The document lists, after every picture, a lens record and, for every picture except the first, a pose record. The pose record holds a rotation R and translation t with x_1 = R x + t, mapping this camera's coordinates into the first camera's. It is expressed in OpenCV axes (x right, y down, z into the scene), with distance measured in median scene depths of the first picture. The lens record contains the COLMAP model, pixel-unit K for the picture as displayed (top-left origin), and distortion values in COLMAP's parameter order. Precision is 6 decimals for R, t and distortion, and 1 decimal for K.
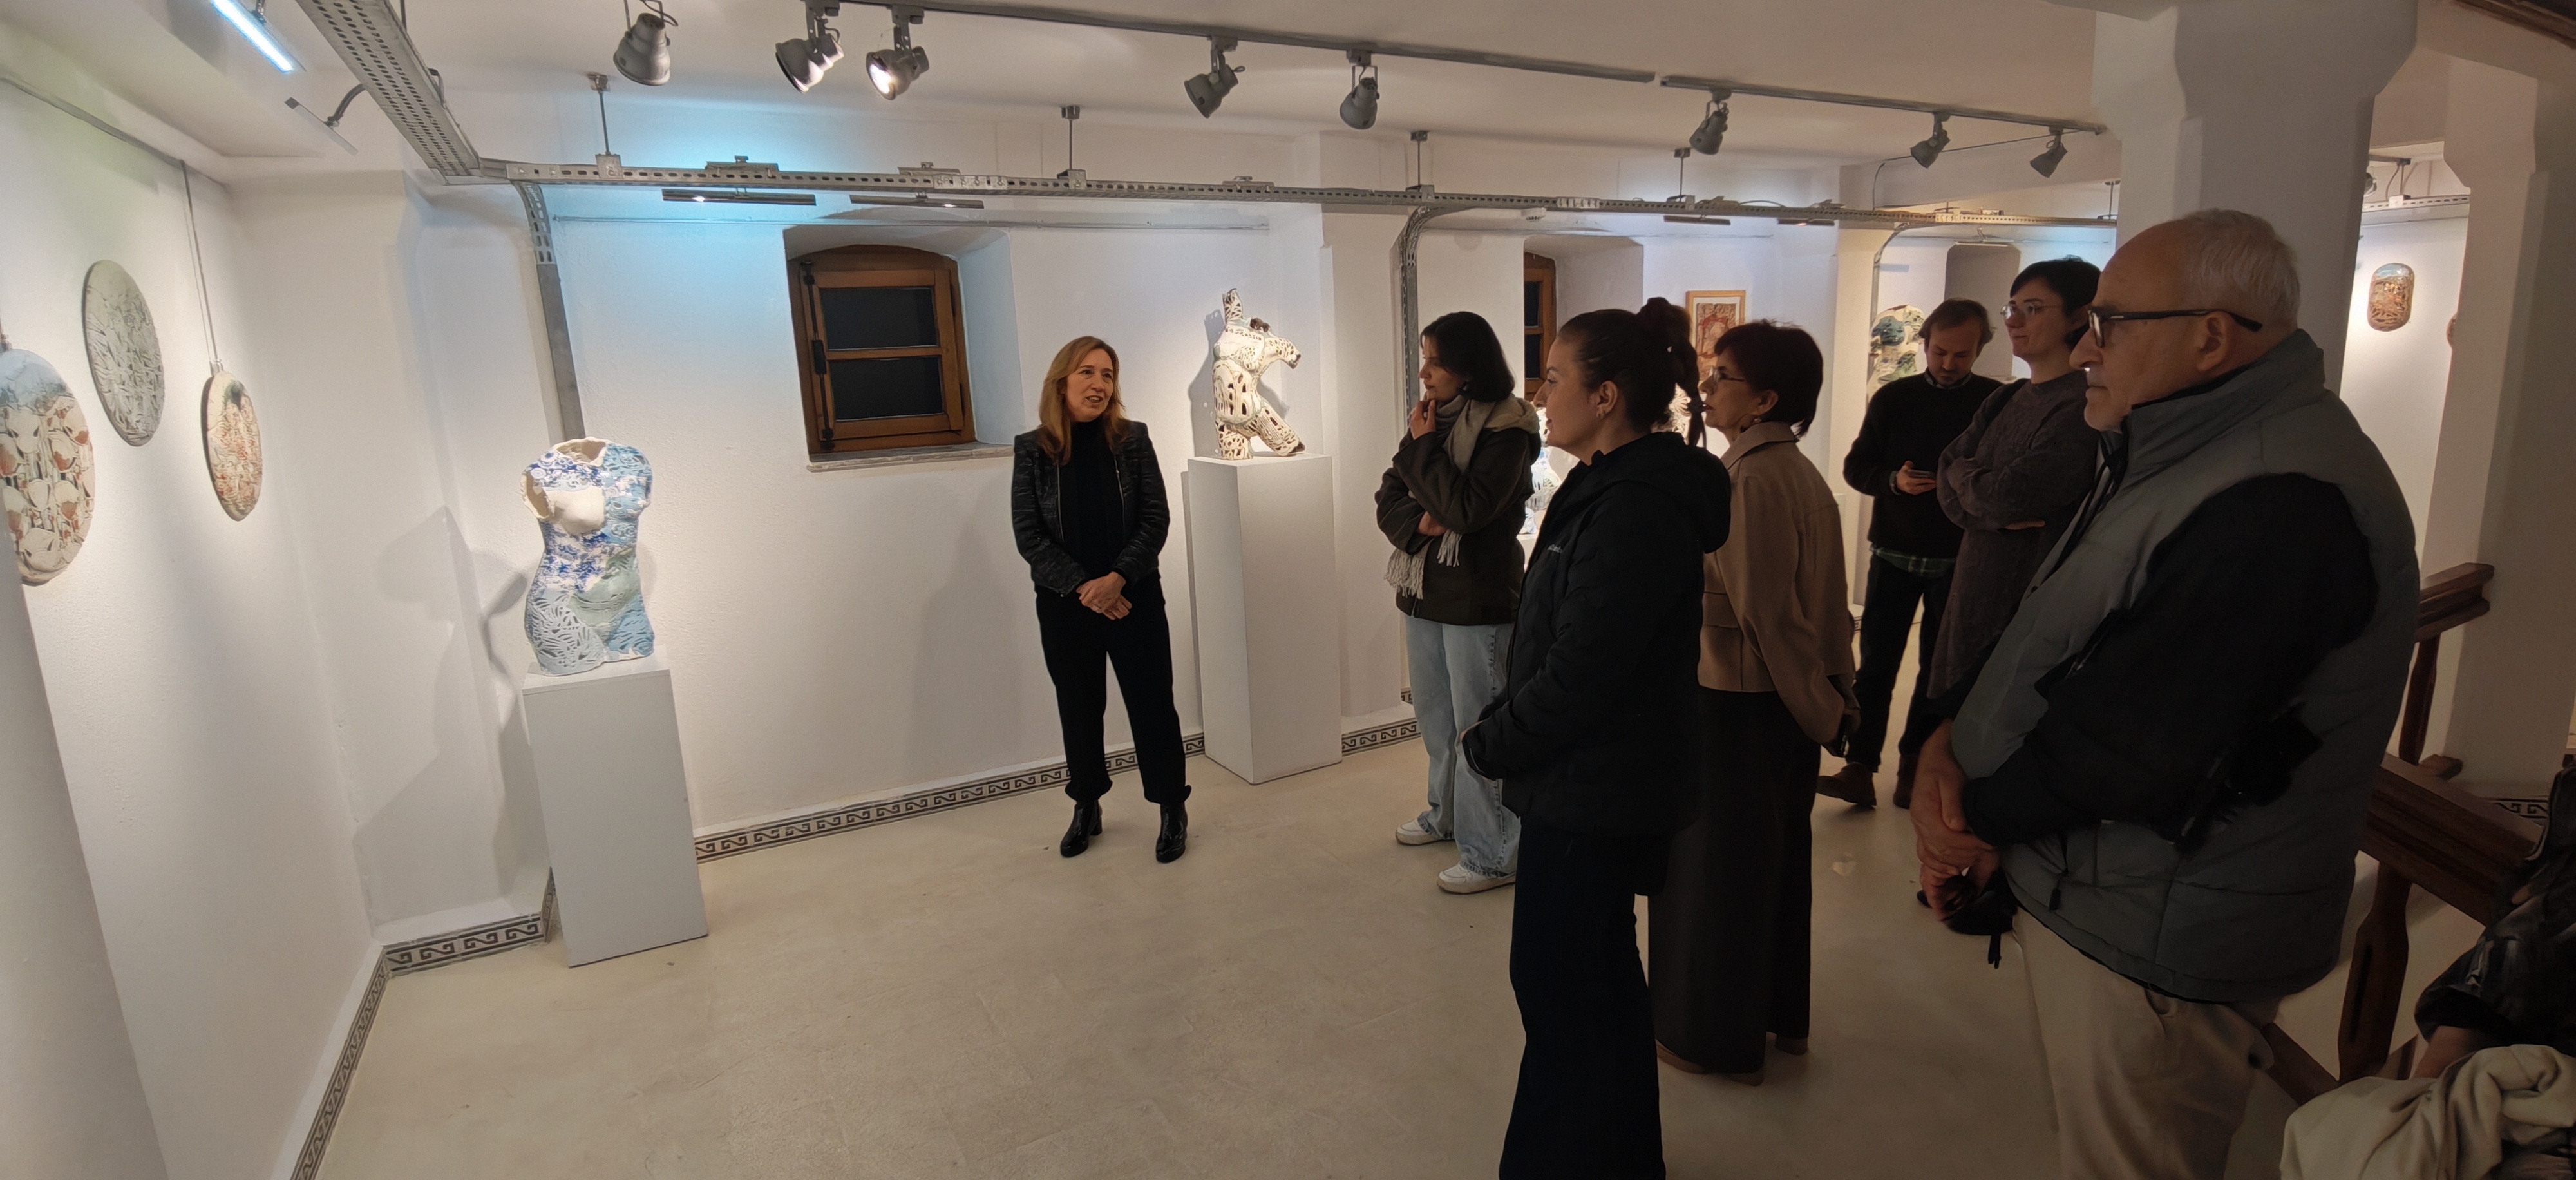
lens RADIAL K [[1176.2, 0, 1284.7], [0, 1176.2, 586.2], [0, 0, 1]] dist [-0.004312, -0.001299]
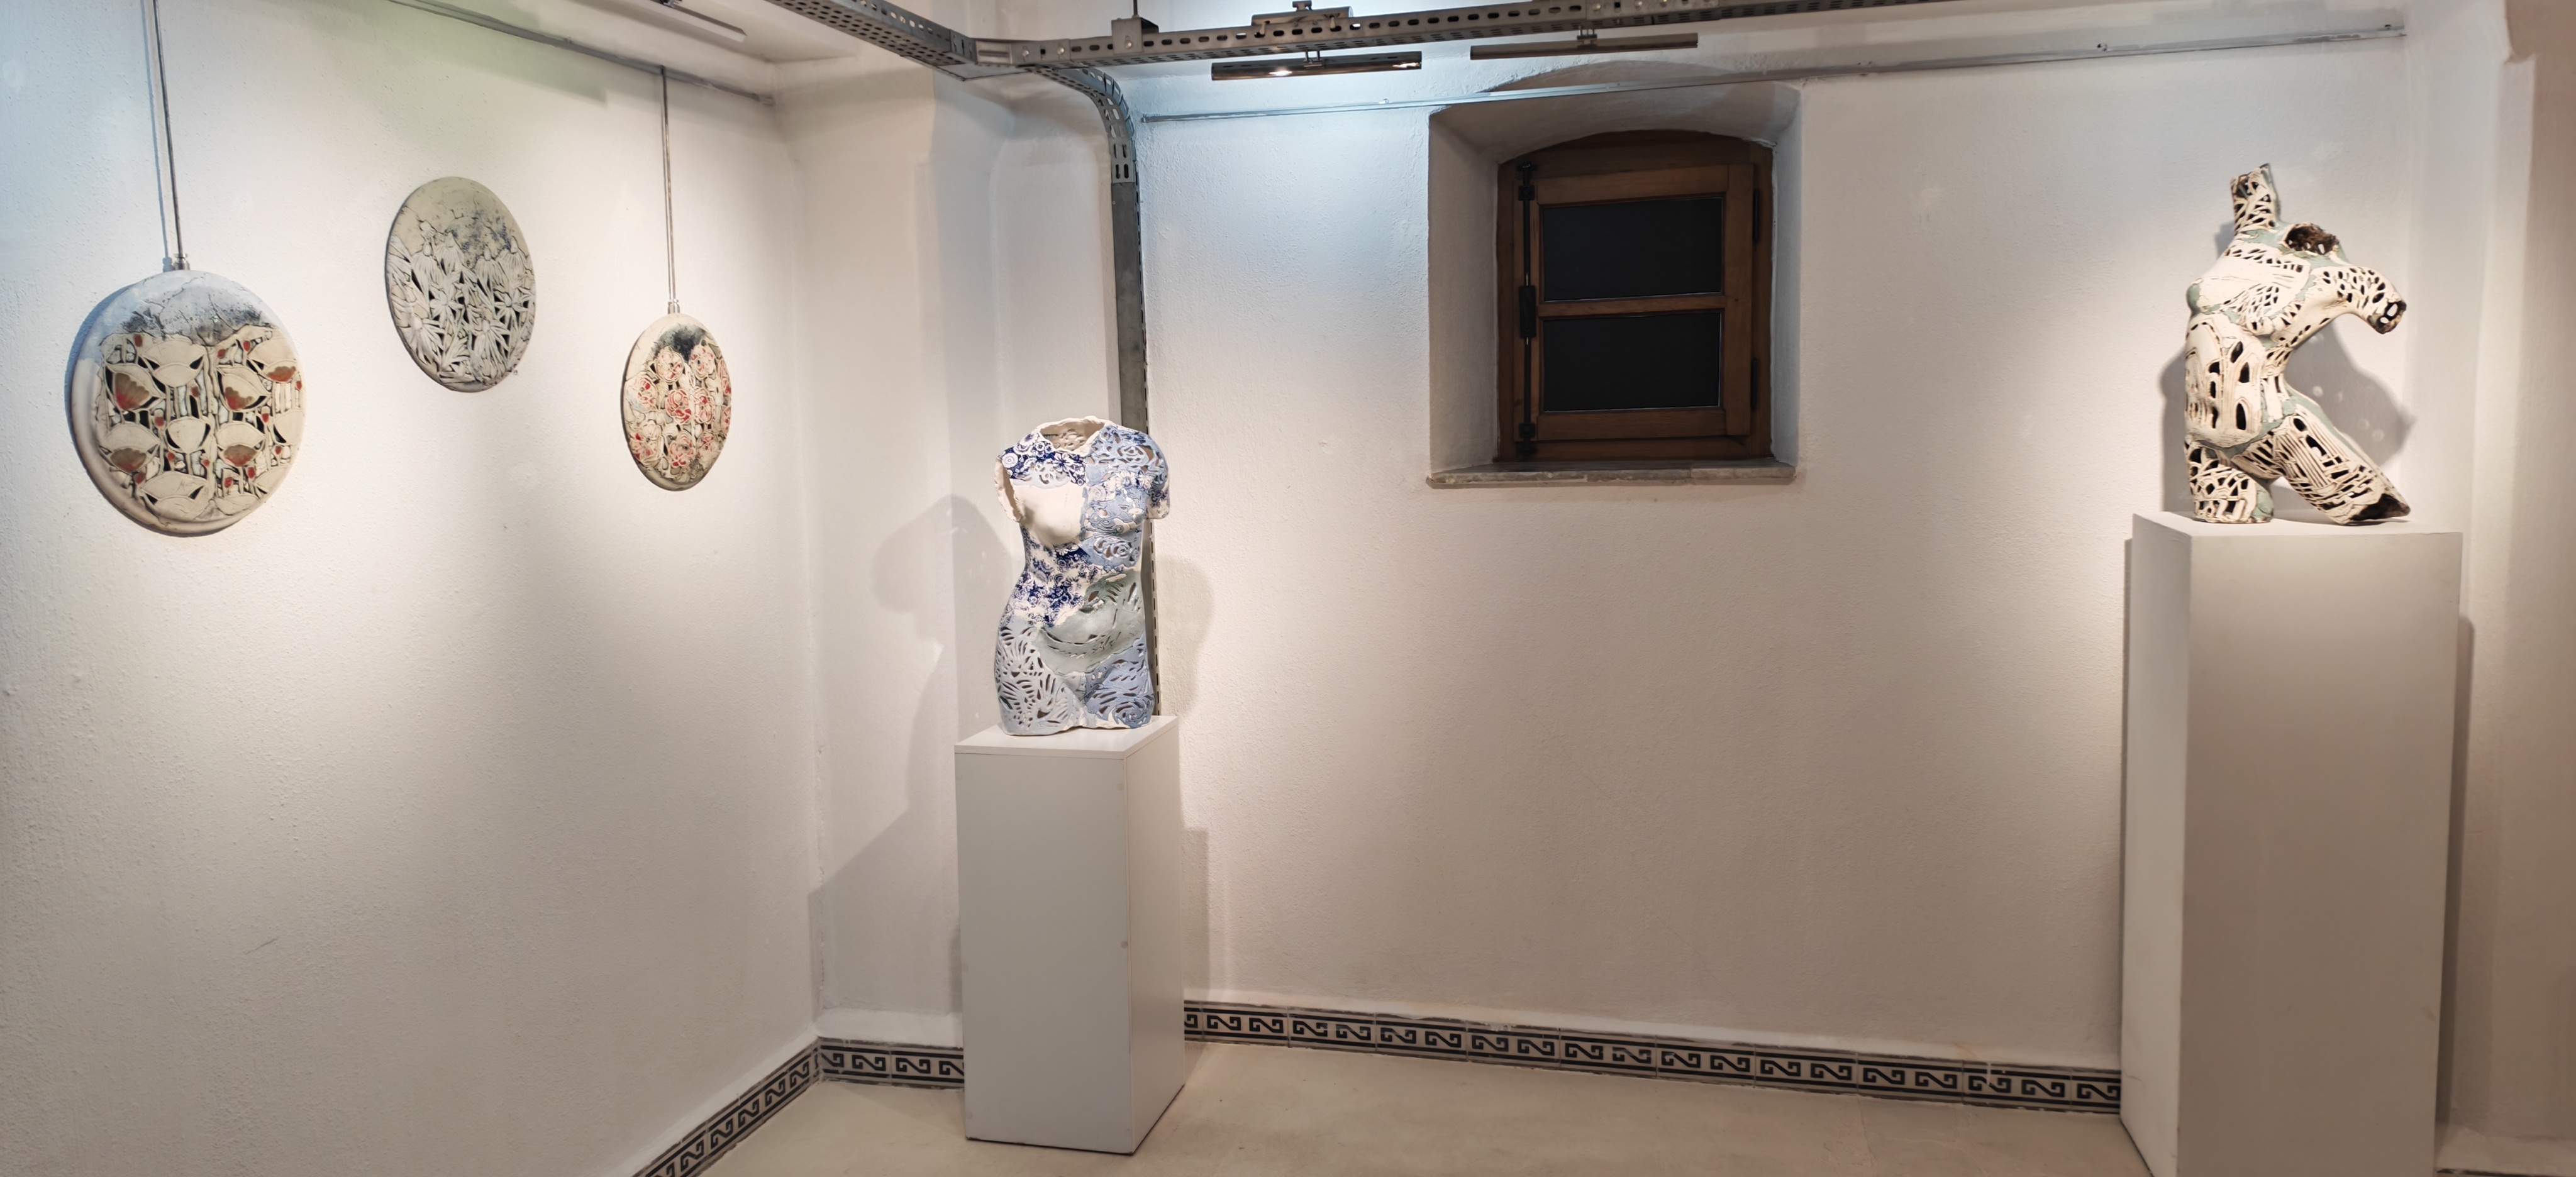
lens RADIAL K [[1744.9, 0, 1280.7], [0, 1744.9, 581.9], [0, 0, 1]] dist [0.054683, -0.018062]
pose [[0.726025, 0.105111, -0.679587, 0.216942], [-0.139857, 0.990165, 0.003735, -0.042846], [0.673296, 0.092333, 0.733585, 0.283426]]
